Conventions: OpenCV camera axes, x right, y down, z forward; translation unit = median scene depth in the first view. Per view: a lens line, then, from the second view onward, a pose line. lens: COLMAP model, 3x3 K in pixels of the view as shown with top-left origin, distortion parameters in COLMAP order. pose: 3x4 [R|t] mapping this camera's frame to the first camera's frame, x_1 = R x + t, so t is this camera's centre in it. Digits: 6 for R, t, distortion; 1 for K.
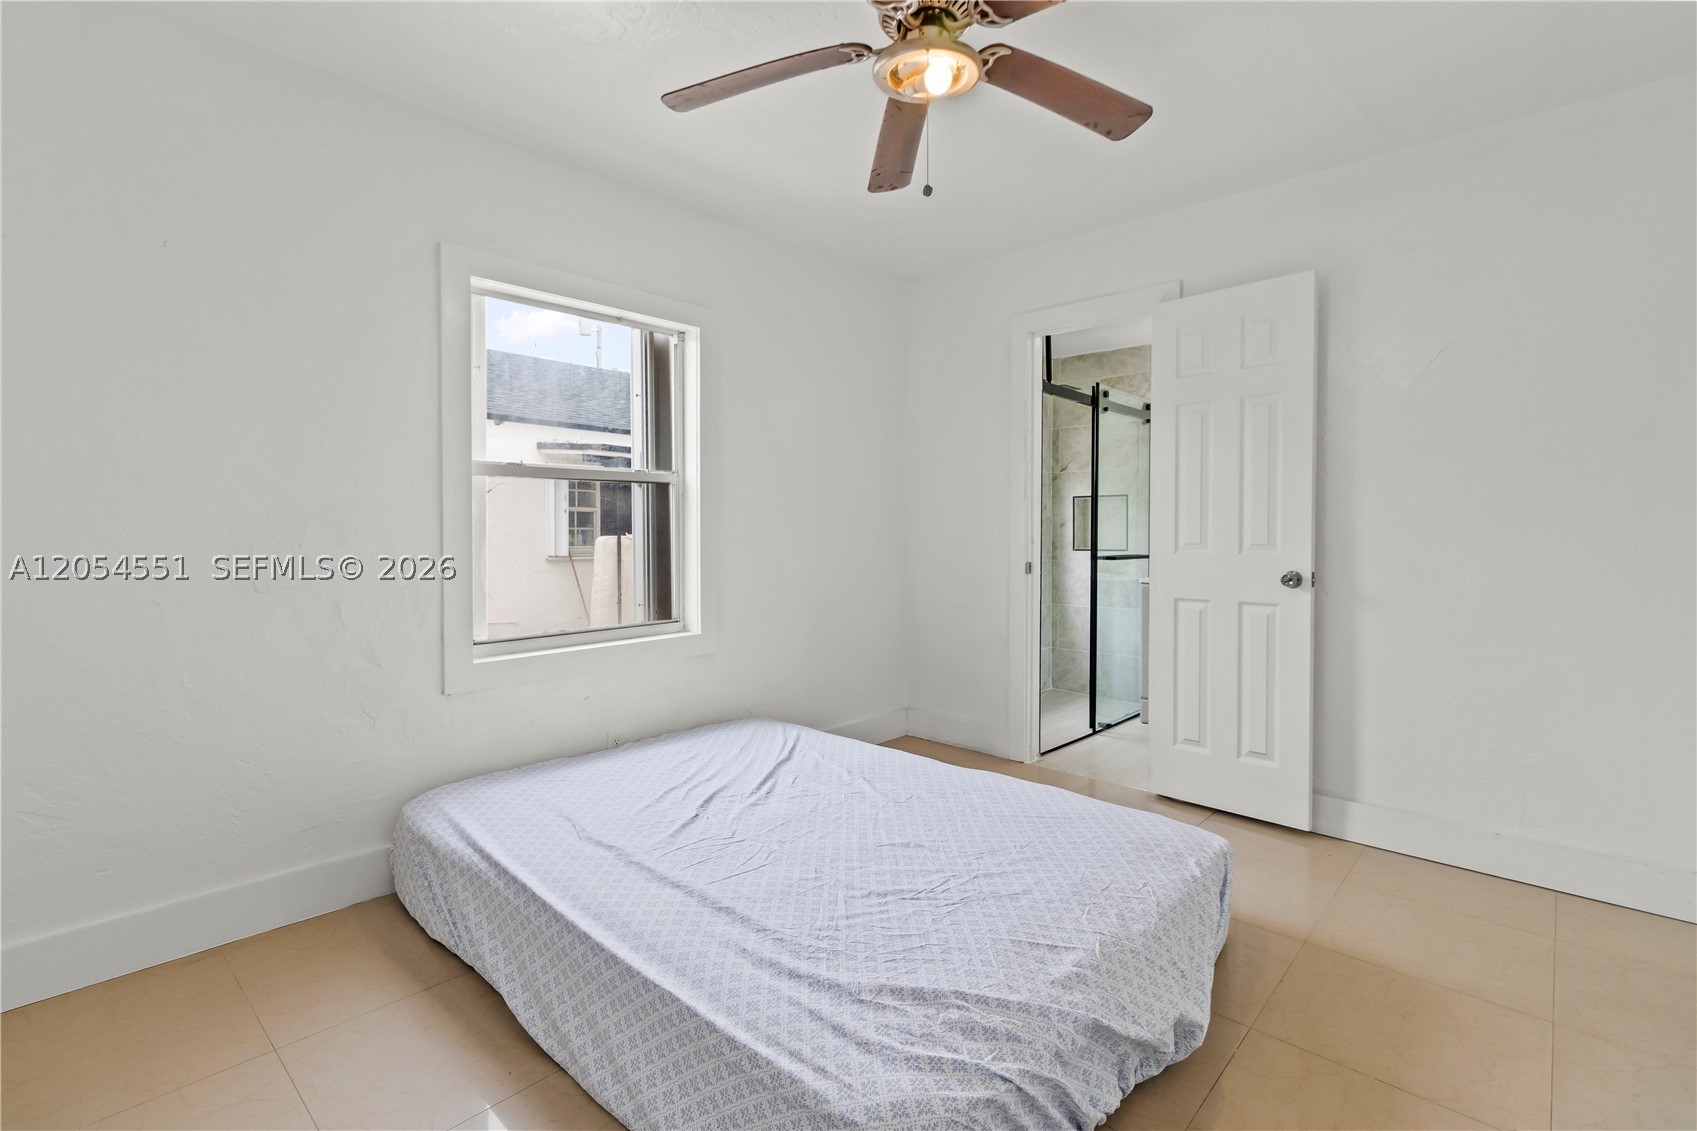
lens RADIAL K [[788.6, 0, 849.9], [0, 788.6, 554.2], [0, 0, 1]] dist [0.018986, -0.000287]
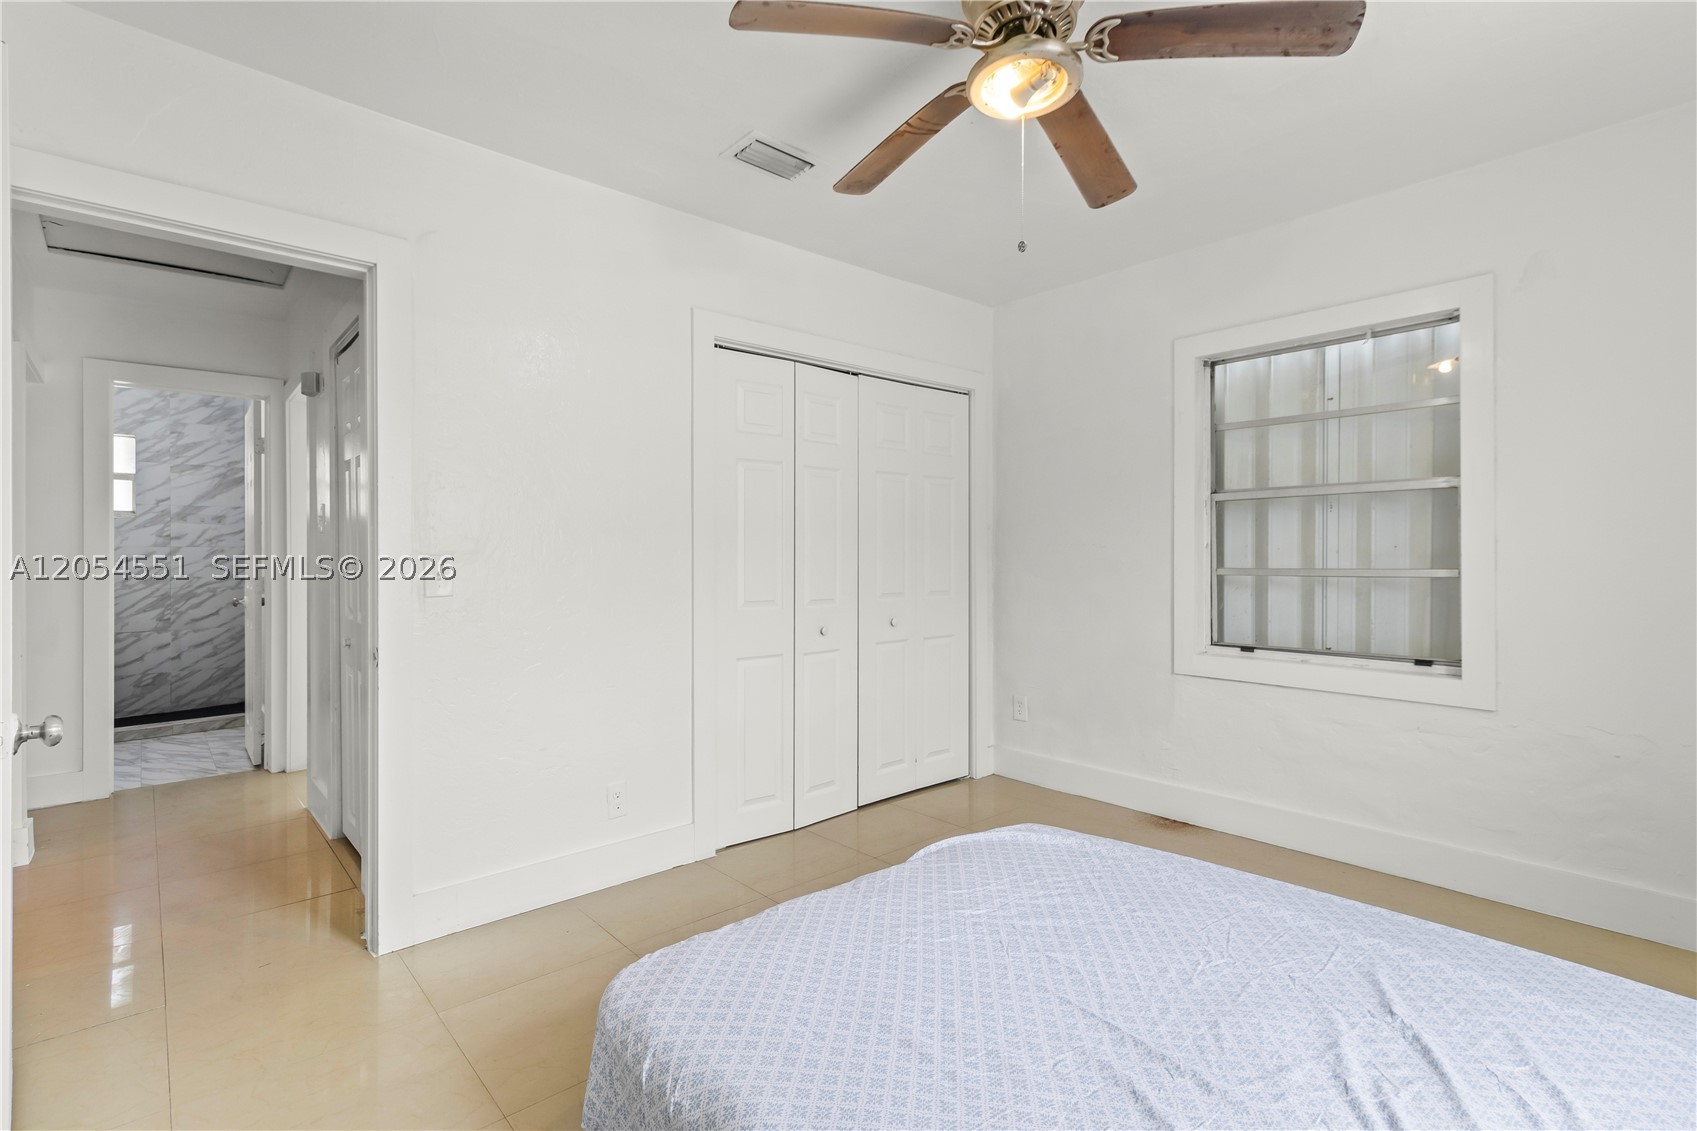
lens RADIAL K [[788.6, 0, 849.9], [0, 788.6, 554.2], [0, 0, 1]] dist [0.018986, -0.000287]
pose [[-0.994185, -0.000755, 0.107687, 0.179516], [0.002346, 0.999586, 0.028675, -0.062257], [-0.107664, 0.028761, -0.993771, 1.755417]]
